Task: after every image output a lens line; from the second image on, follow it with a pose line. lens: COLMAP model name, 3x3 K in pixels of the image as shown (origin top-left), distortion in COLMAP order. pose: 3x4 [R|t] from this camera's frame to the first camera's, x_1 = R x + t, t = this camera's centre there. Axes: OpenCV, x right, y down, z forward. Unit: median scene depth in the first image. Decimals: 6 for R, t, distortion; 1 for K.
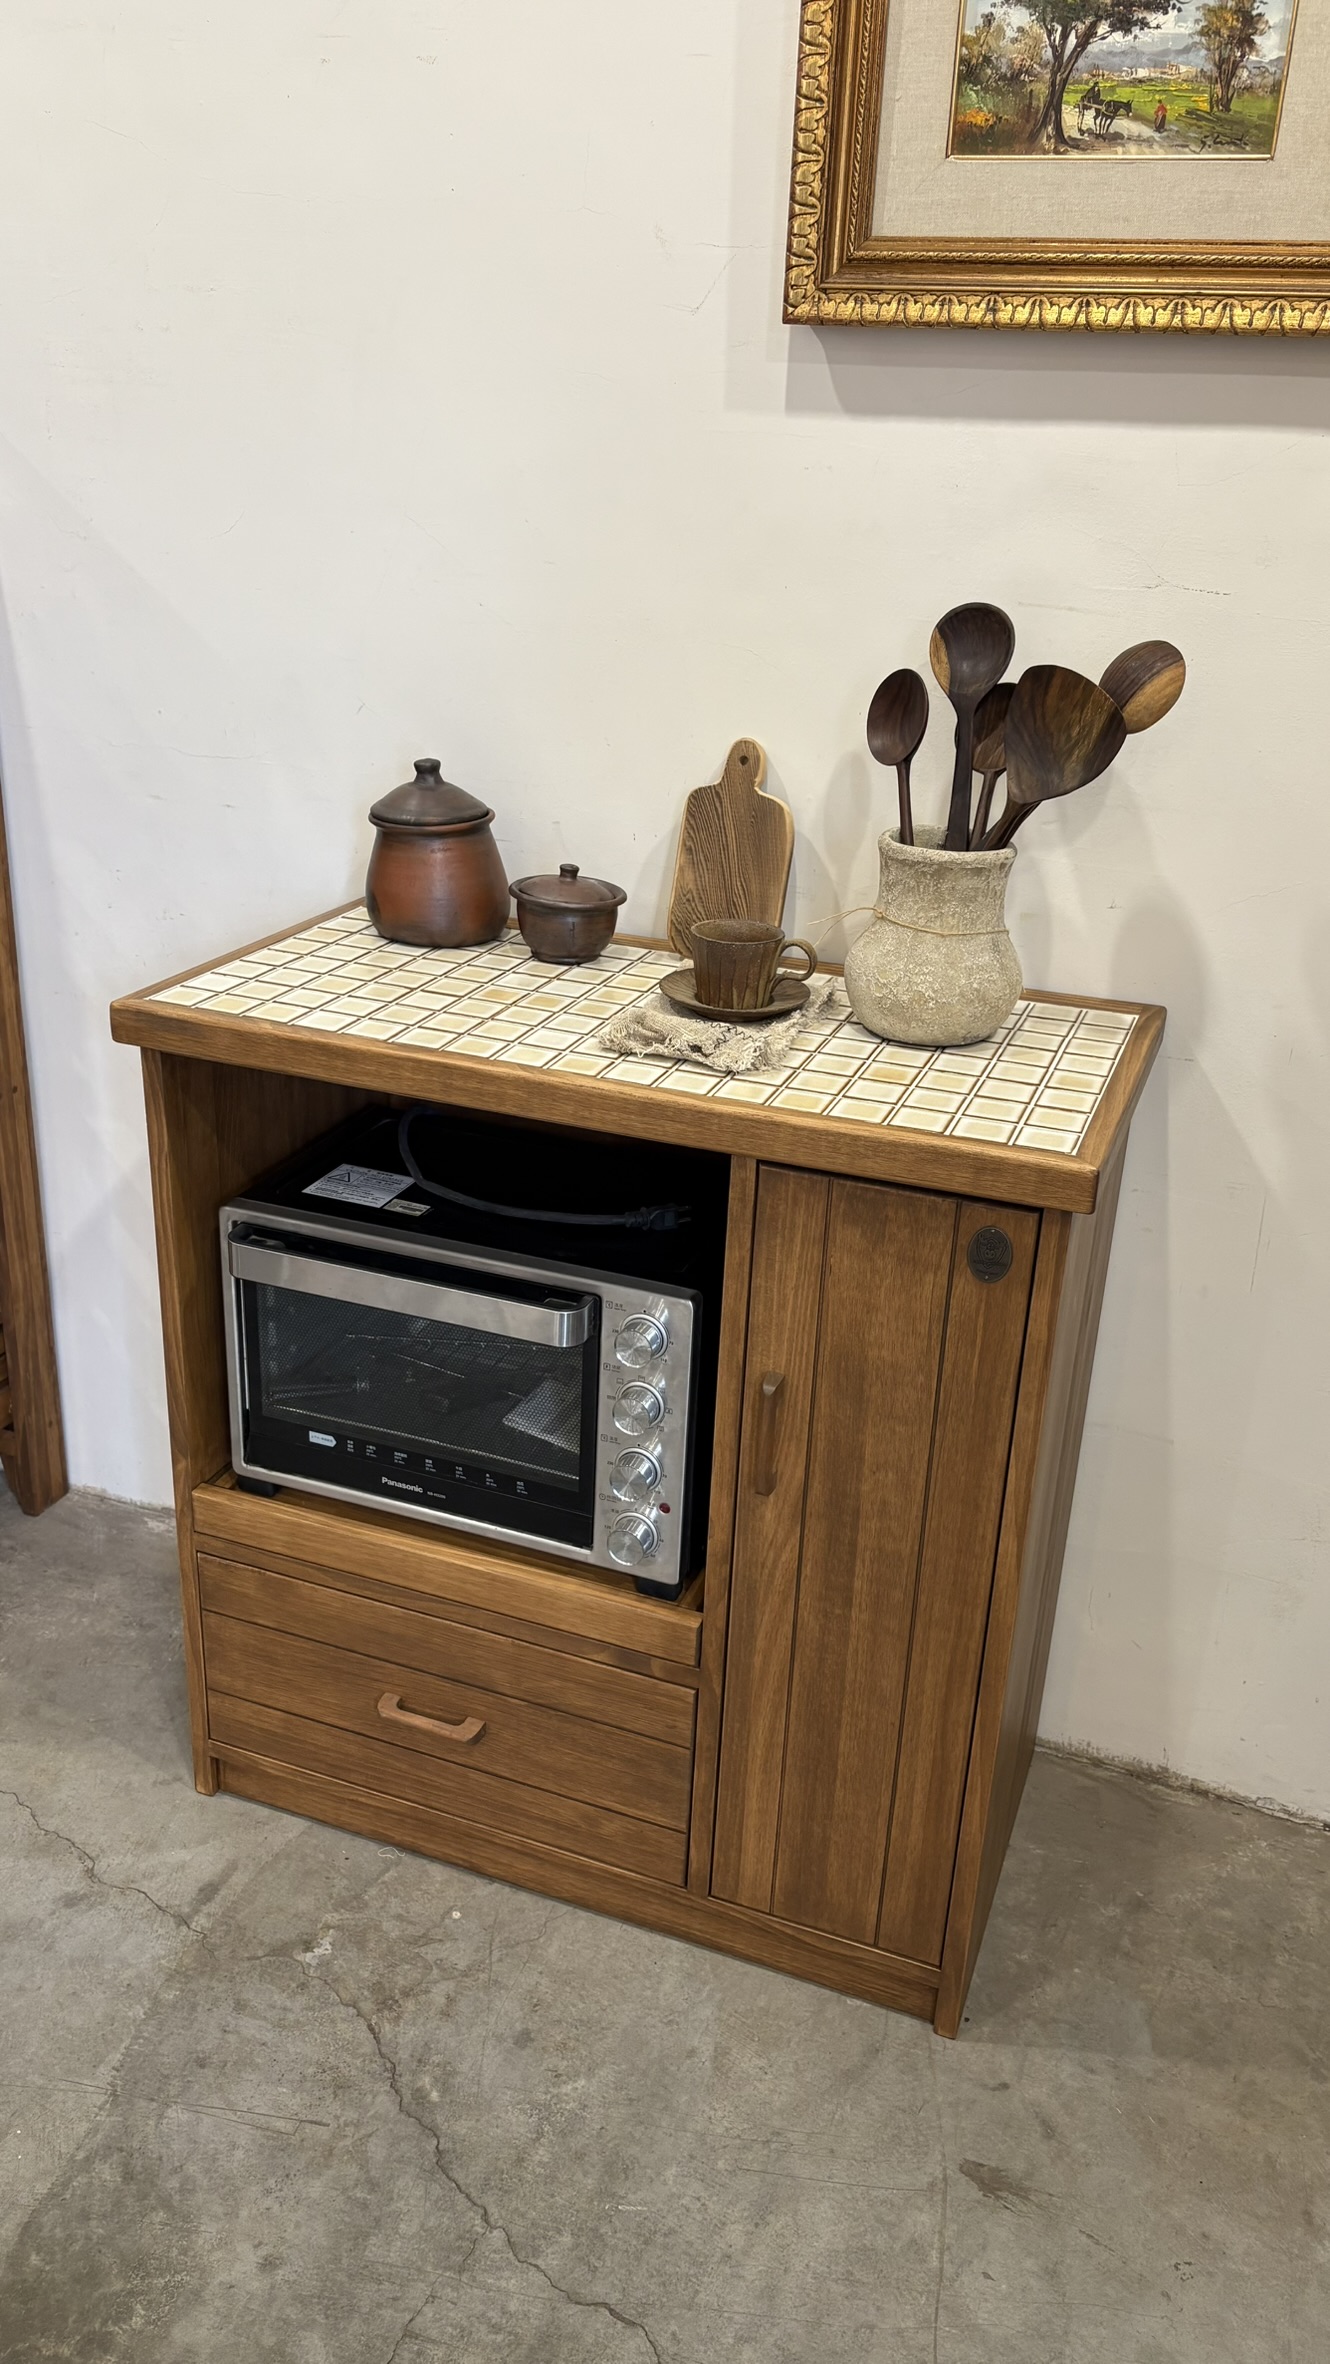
lens RADIAL K [[1767.5, 0, 657.3], [0, 1767.5, 1182.6], [0, 0, 1]] dist [0.064346, -0.077460]
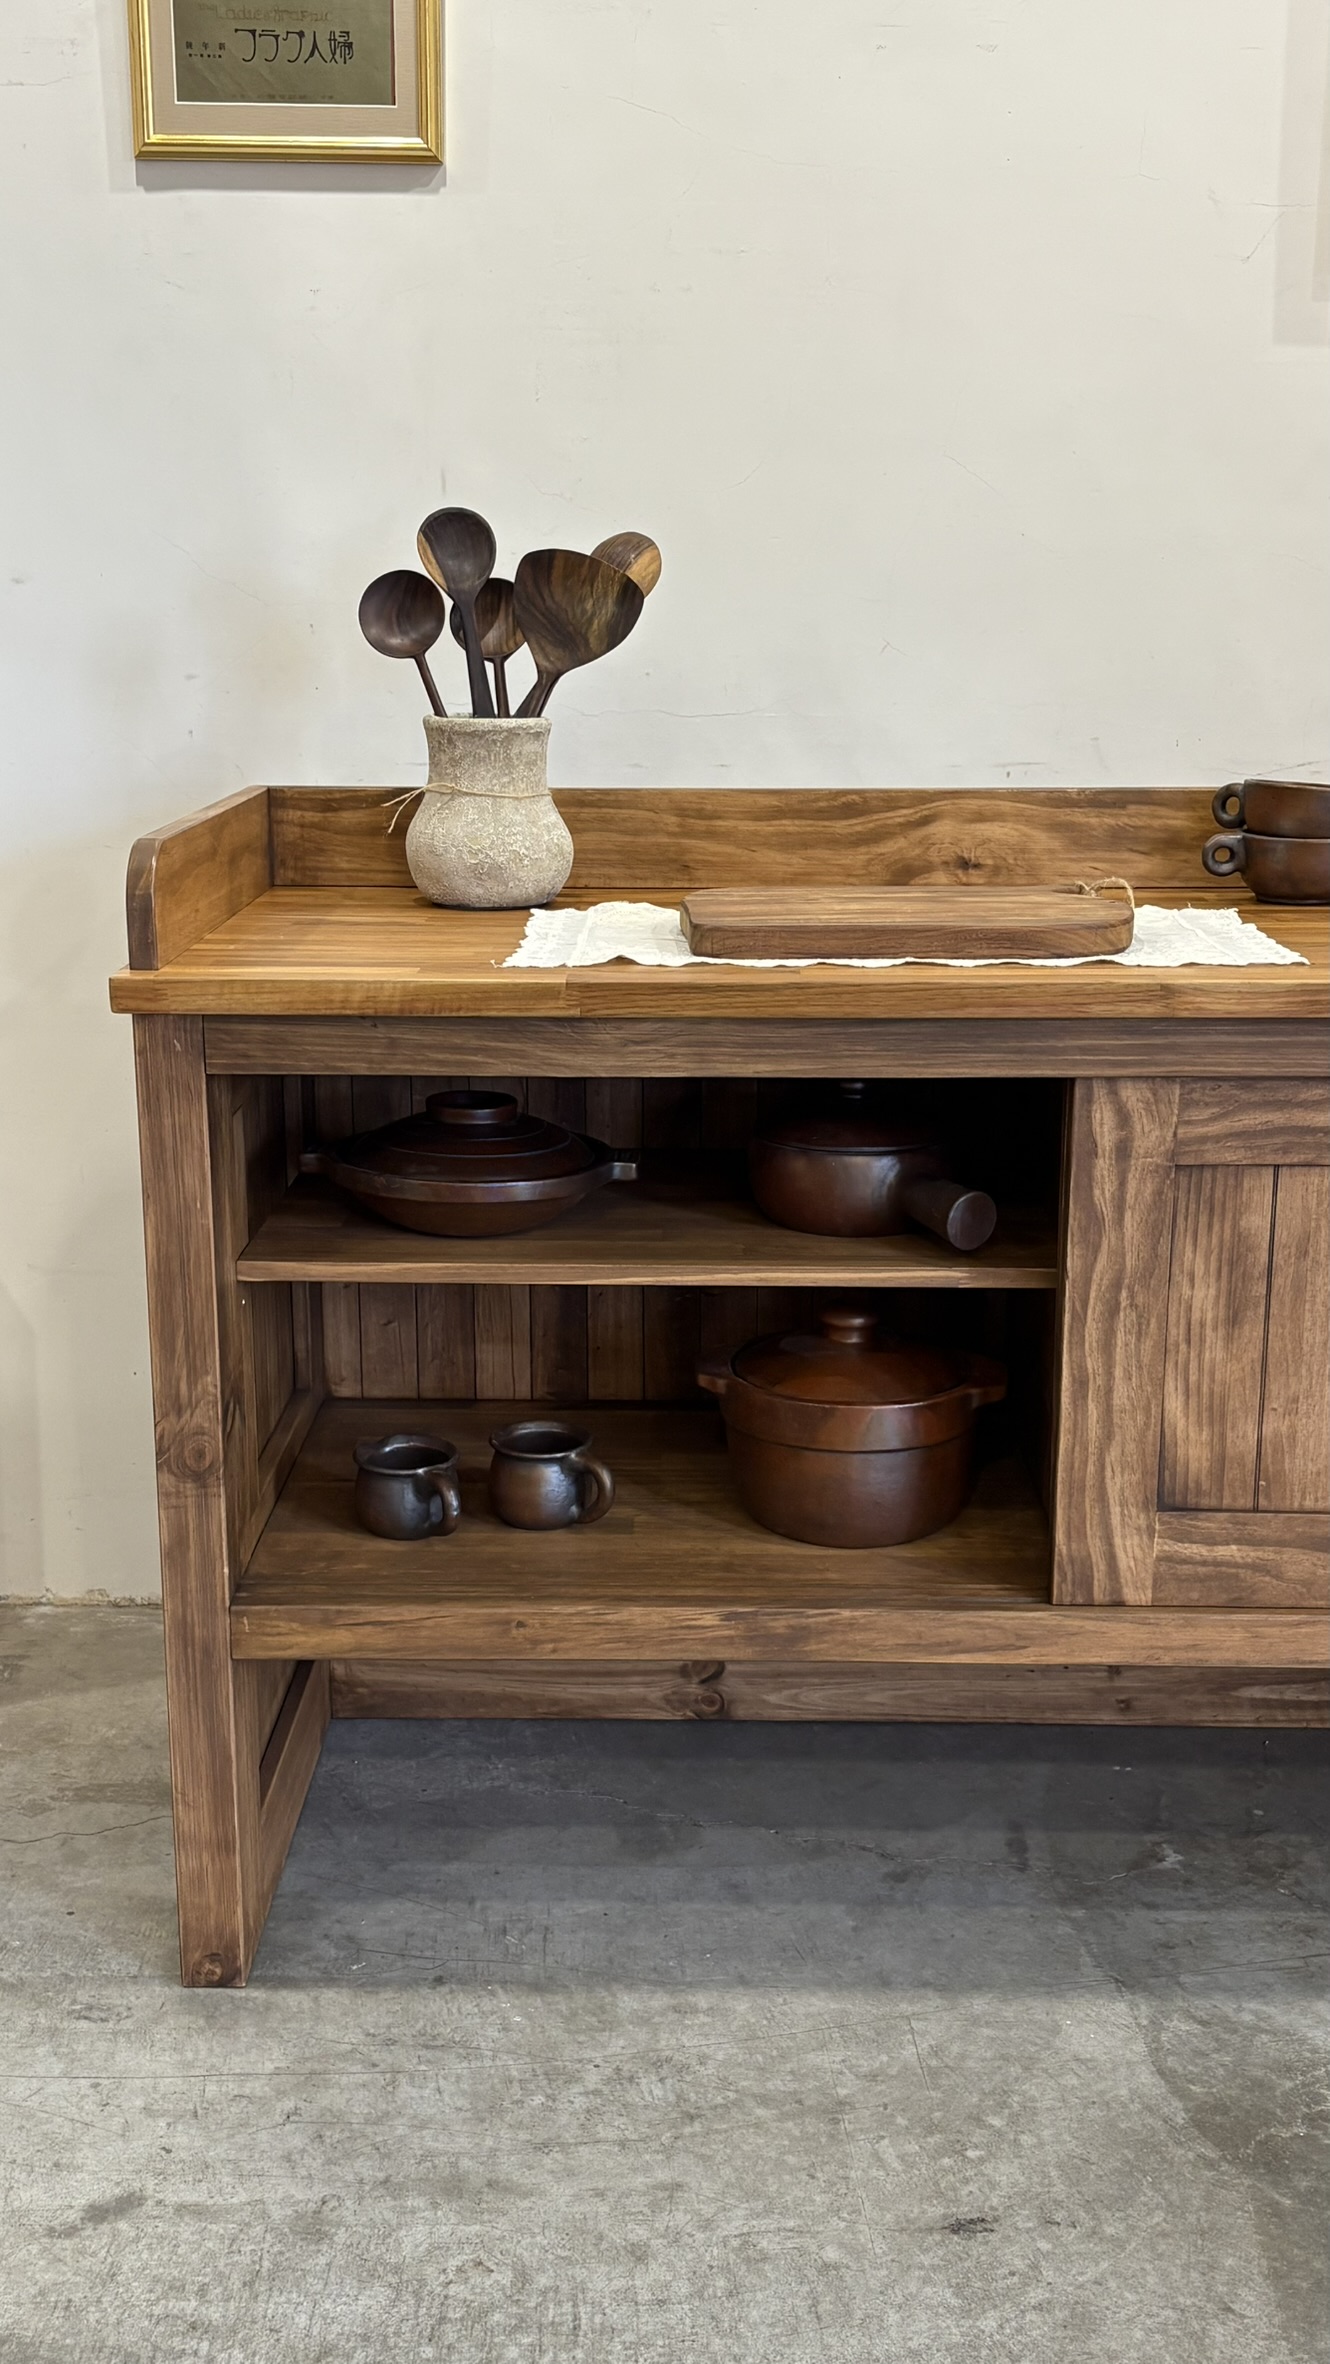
lens RADIAL K [[2439.4, 0, 677.6], [0, 2439.4, 1192.8], [0, 0, 1]] dist [0.202443, -0.639859]
pose [[0.937512, -0.119343, 0.326845, -0.933845], [0.167398, 0.978188, -0.122987, 0.223449], [-0.305038, 0.170015, 0.937041, -0.255949]]
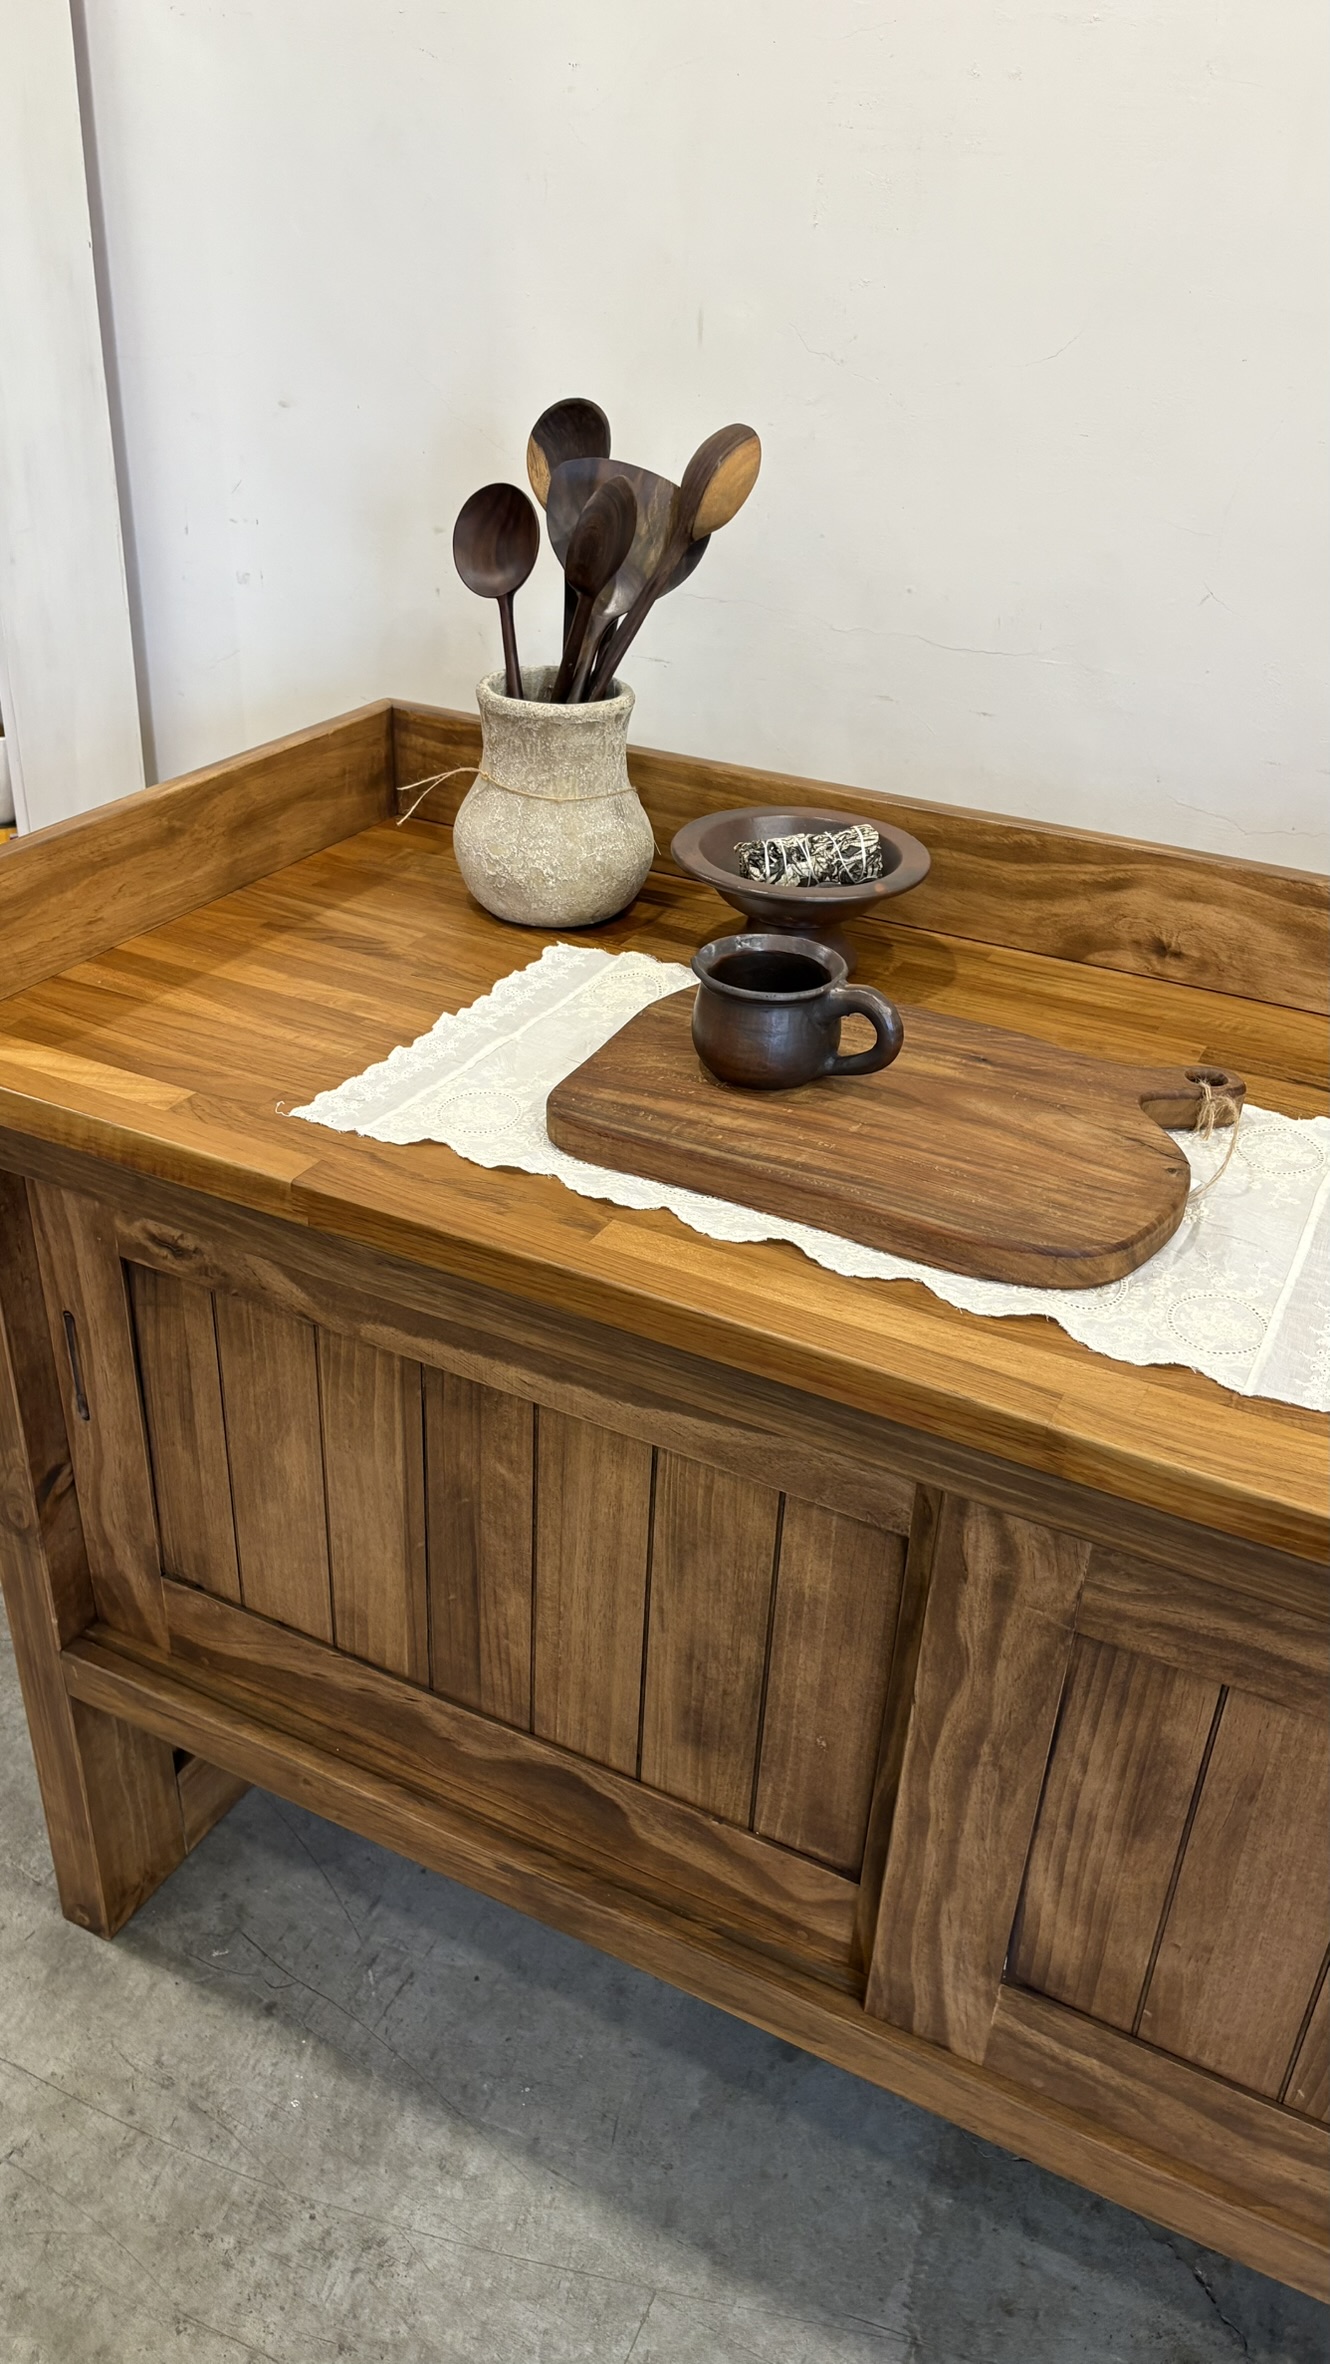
lens RADIAL K [[1797.8, 0, 665.0], [0, 1797.8, 1182.0], [0, 0, 1]] dist [0.019510, 0.005314]
pose [[0.994187, 0.057149, -0.091252, -0.381349], [-0.046550, 0.992352, 0.114327, -0.118027], [0.097088, -0.109415, 0.989243, 0.222650]]
